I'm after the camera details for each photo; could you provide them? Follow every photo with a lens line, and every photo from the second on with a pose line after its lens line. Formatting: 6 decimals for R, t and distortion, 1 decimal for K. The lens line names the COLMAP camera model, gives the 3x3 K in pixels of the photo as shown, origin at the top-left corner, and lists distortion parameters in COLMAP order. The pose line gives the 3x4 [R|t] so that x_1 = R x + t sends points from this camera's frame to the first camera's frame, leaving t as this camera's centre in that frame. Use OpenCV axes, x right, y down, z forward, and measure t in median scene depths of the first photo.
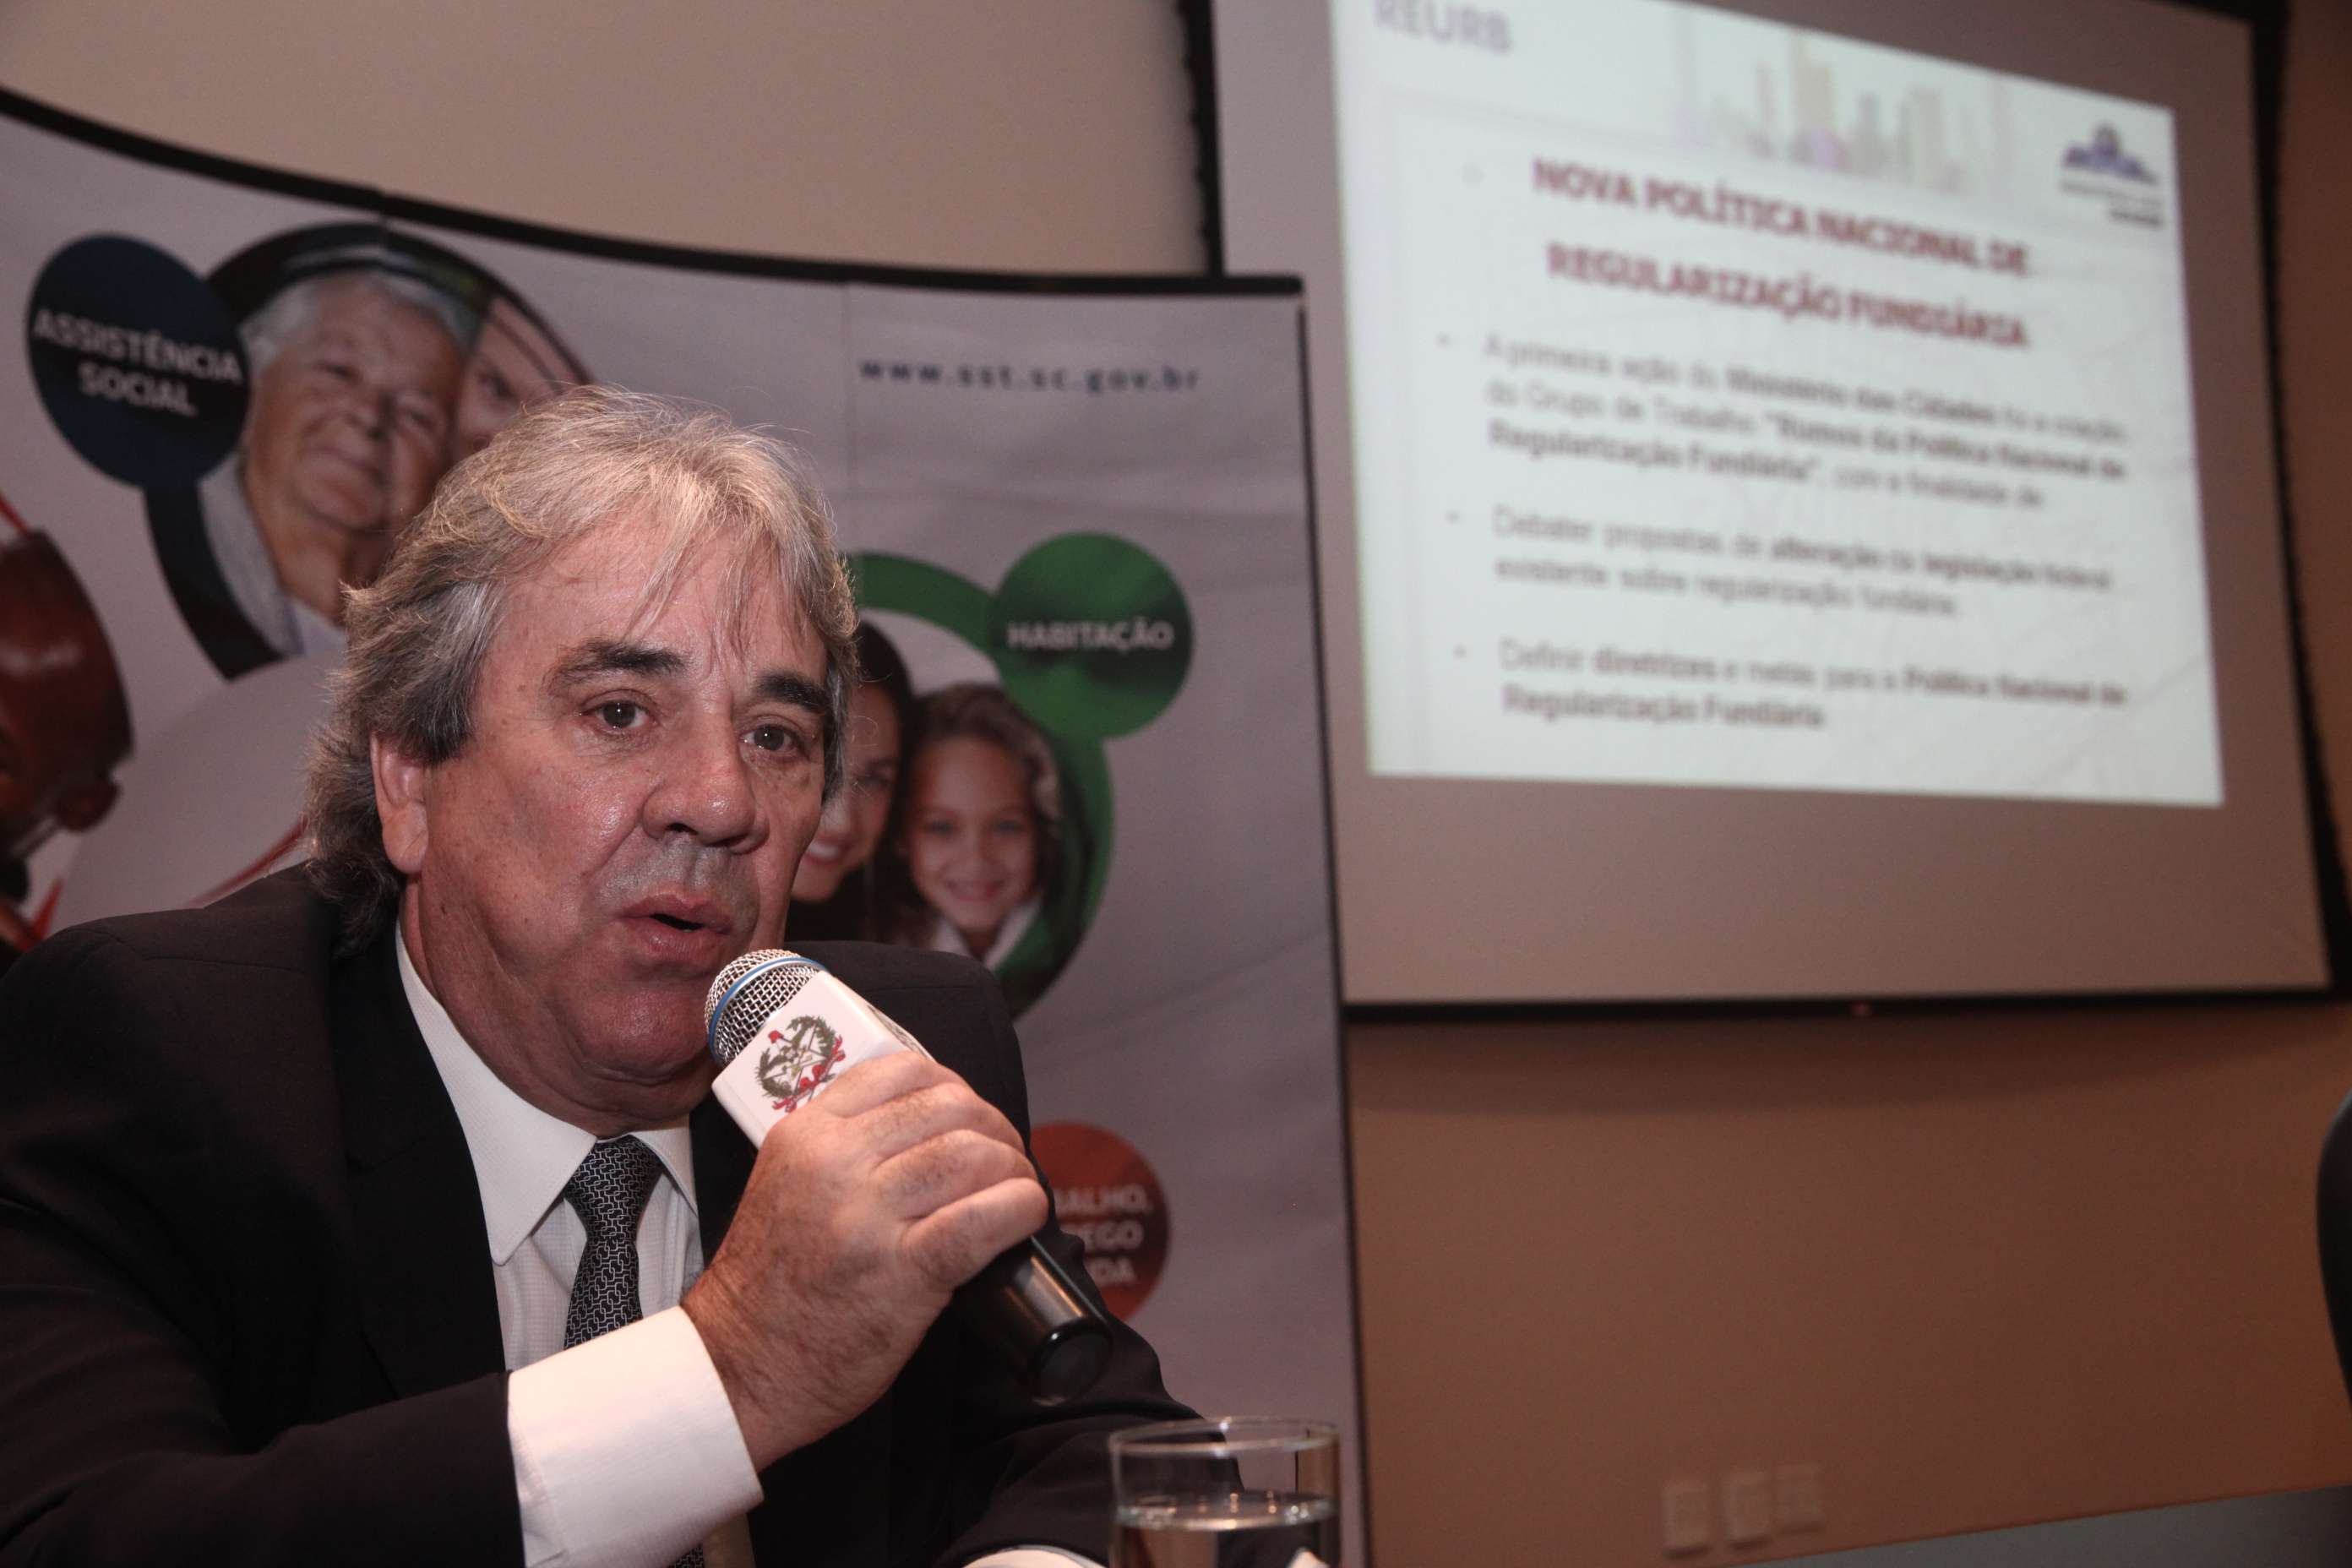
lens RADIAL K [[2860.6, 0, 1176.0], [0, 2860.6, 784.0], [0, 0, 1]] dist [0.007969, 0.056716]
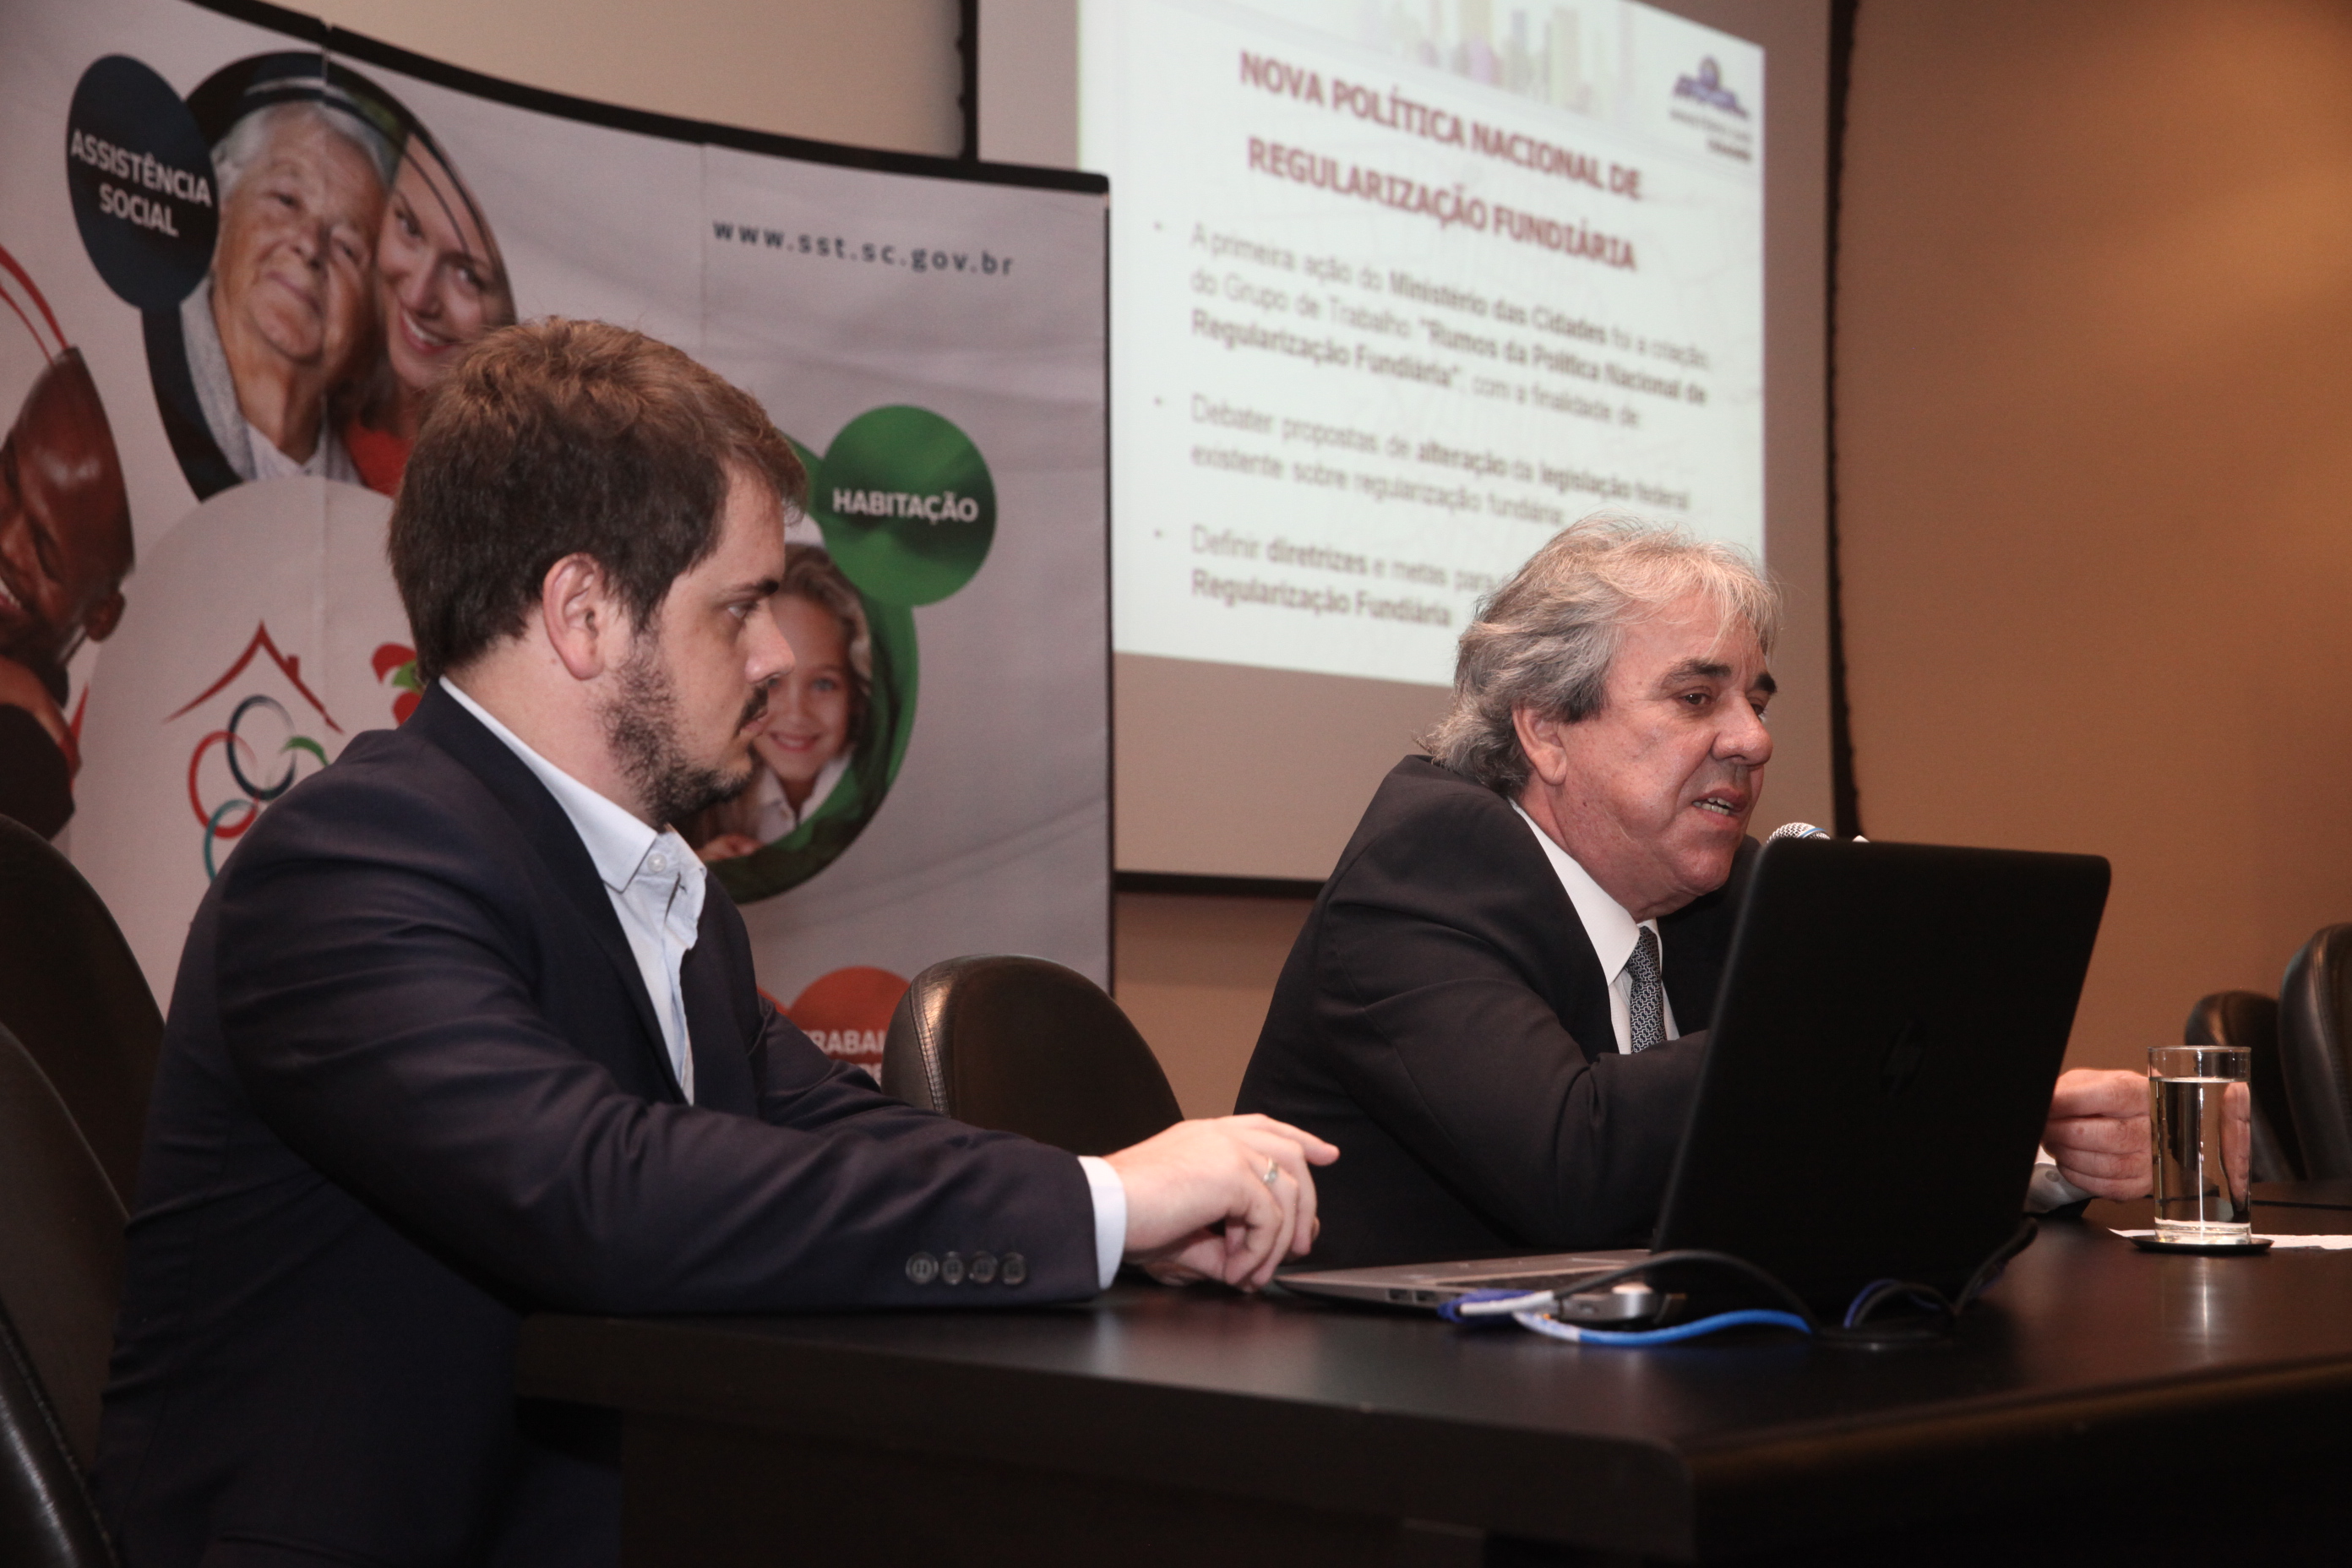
lens RADIAL K [[3793.3, 0, 1176.0], [0, 3793.3, 784.0], [0, 0, 1]] dist [0.036274, 0.137855]
pose [[0.952047, 0.058086, 0.300386, -0.342353], [-0.073163, 0.996550, 0.039180, -0.011846], [-0.297074, -0.059278, 0.953013, -0.351885]]
